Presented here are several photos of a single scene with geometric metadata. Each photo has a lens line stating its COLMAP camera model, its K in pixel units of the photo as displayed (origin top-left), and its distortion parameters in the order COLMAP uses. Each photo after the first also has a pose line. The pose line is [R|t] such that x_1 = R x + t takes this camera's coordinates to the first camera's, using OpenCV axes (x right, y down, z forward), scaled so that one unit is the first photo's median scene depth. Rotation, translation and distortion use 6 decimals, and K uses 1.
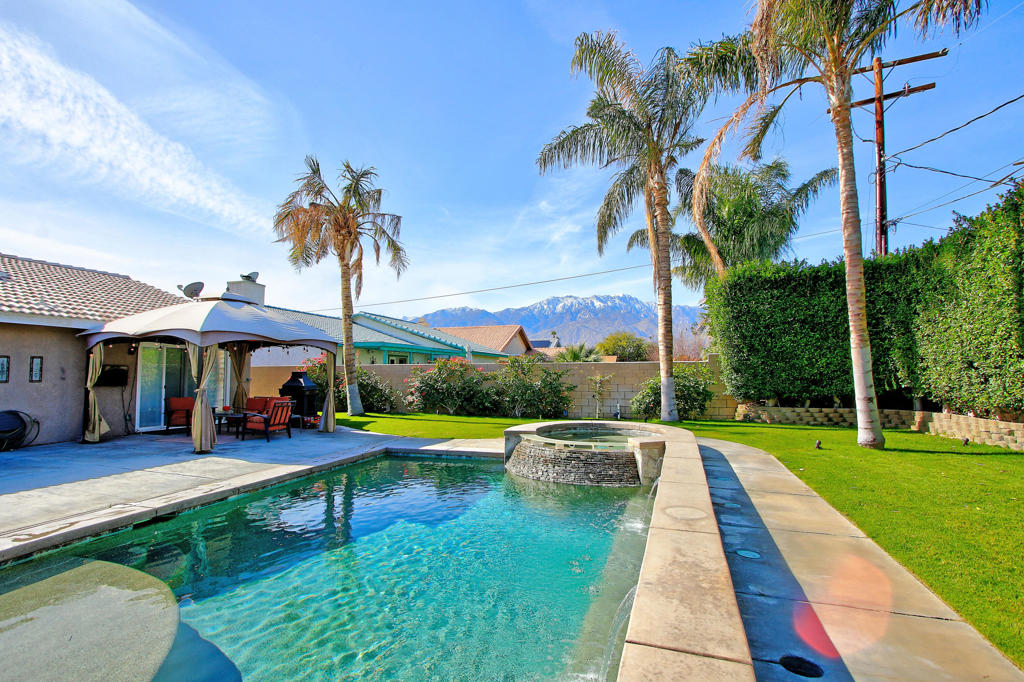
lens RADIAL K [[501.2, 0, 515.5], [0, 501.2, 349.1], [0, 0, 1]] dist [-0.014437, 0.004901]
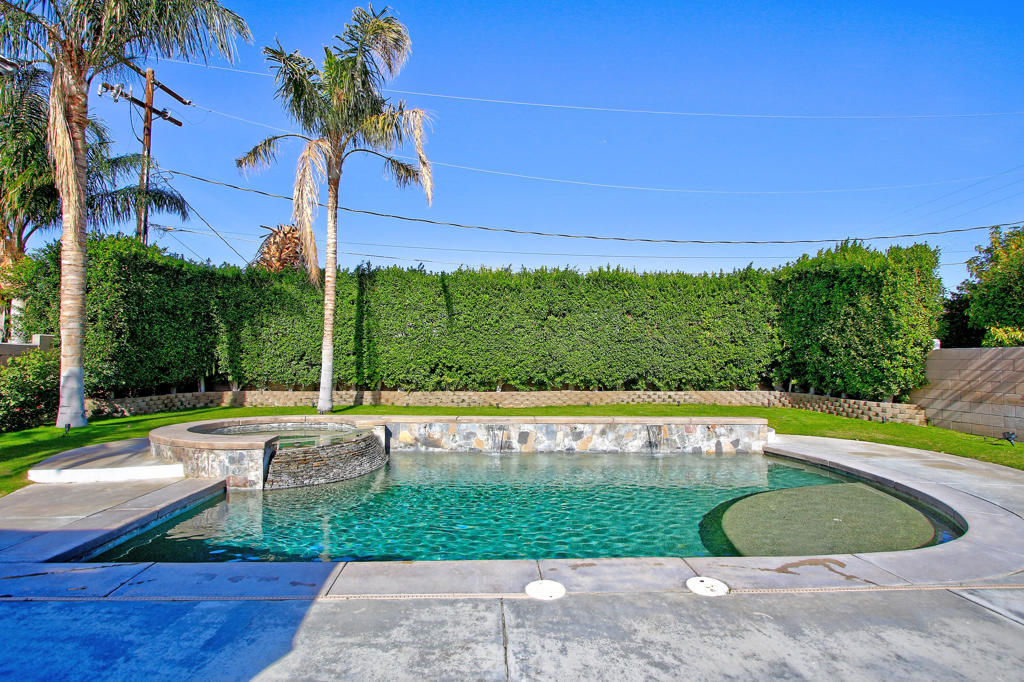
lens RADIAL K [[496.6, 0, 505.6], [0, 496.6, 346.2], [0, 0, 1]] dist [-0.014738, 0.001780]
pose [[-0.303385, 0.031201, 0.952357, -0.570041], [-0.055895, 0.997160, -0.050475, 0.027381], [-0.951227, -0.068545, -0.300780, 0.617456]]
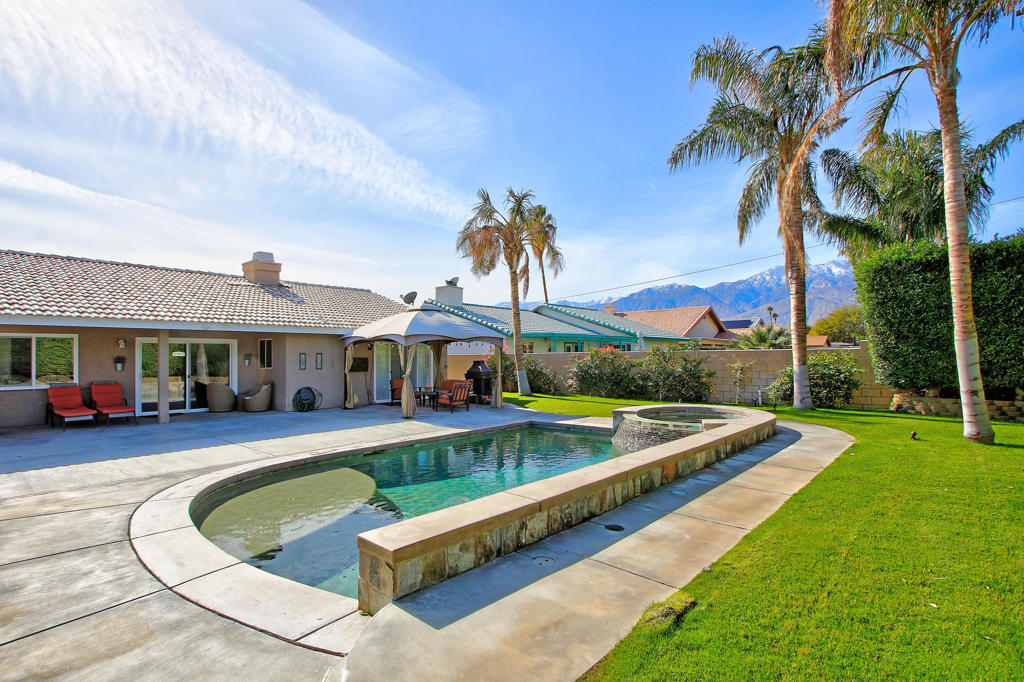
lens RADIAL K [[501.2, 0, 513.6], [0, 501.2, 344.9], [0, 0, 1]] dist [-0.014437, 0.004901]
pose [[0.918520, -0.013564, -0.395143, 0.169585], [0.024872, 0.999414, 0.023509, -0.023466], [0.394592, -0.031421, 0.918319, -0.156836]]
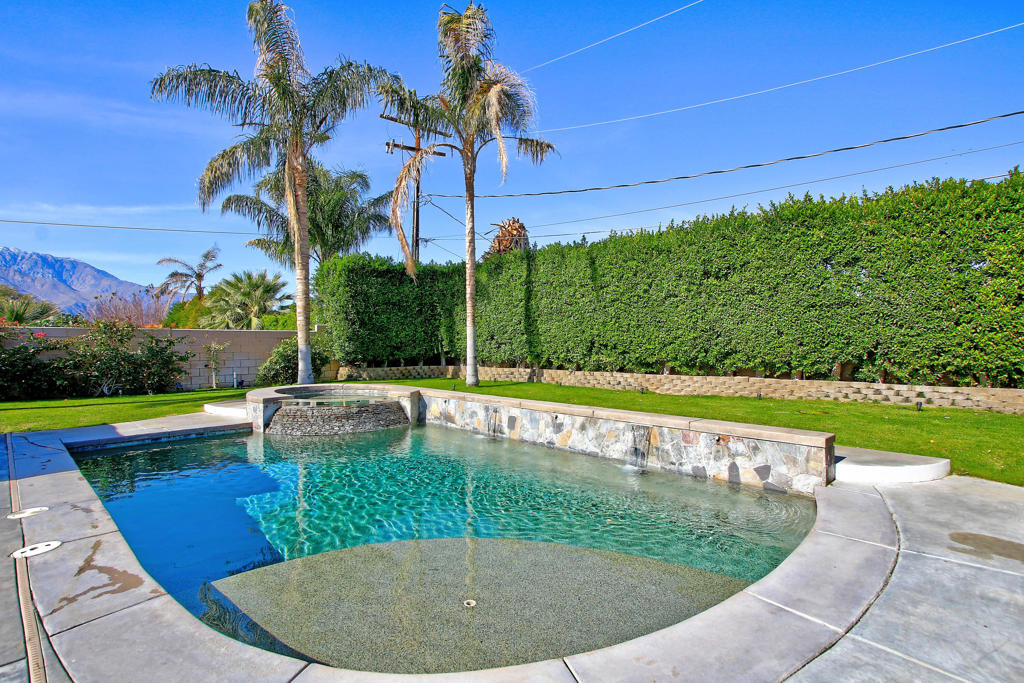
lens RADIAL K [[501.2, 0, 503.9], [0, 501.2, 344.4], [0, 0, 1]] dist [-0.014437, 0.004901]
pose [[0.480674, -0.002589, 0.876896, -0.463091], [-0.046197, 0.998532, 0.028272, 0.002517], [-0.875682, -0.054100, 0.479849, 0.070842]]
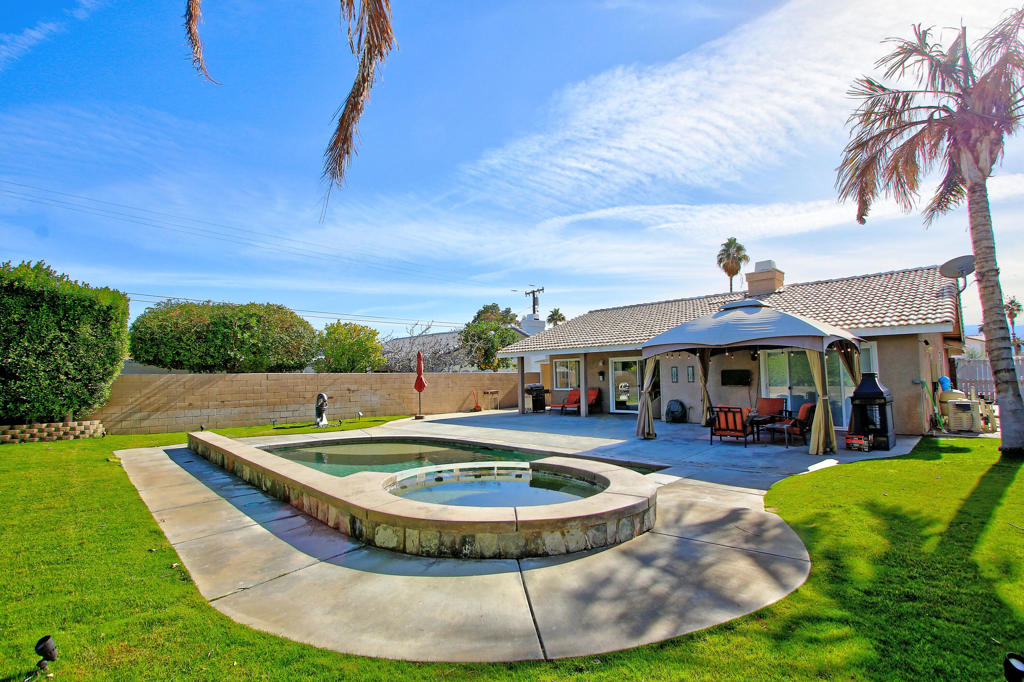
lens RADIAL K [[496.6, 0, 509.6], [0, 496.6, 338.0], [0, 0, 1]] dist [-0.014738, 0.001780]
pose [[-0.505958, -0.051016, -0.861048, 0.500683], [0.065241, 0.993127, -0.097177, 0.031546], [0.860087, -0.105343, -0.499152, 0.956285]]
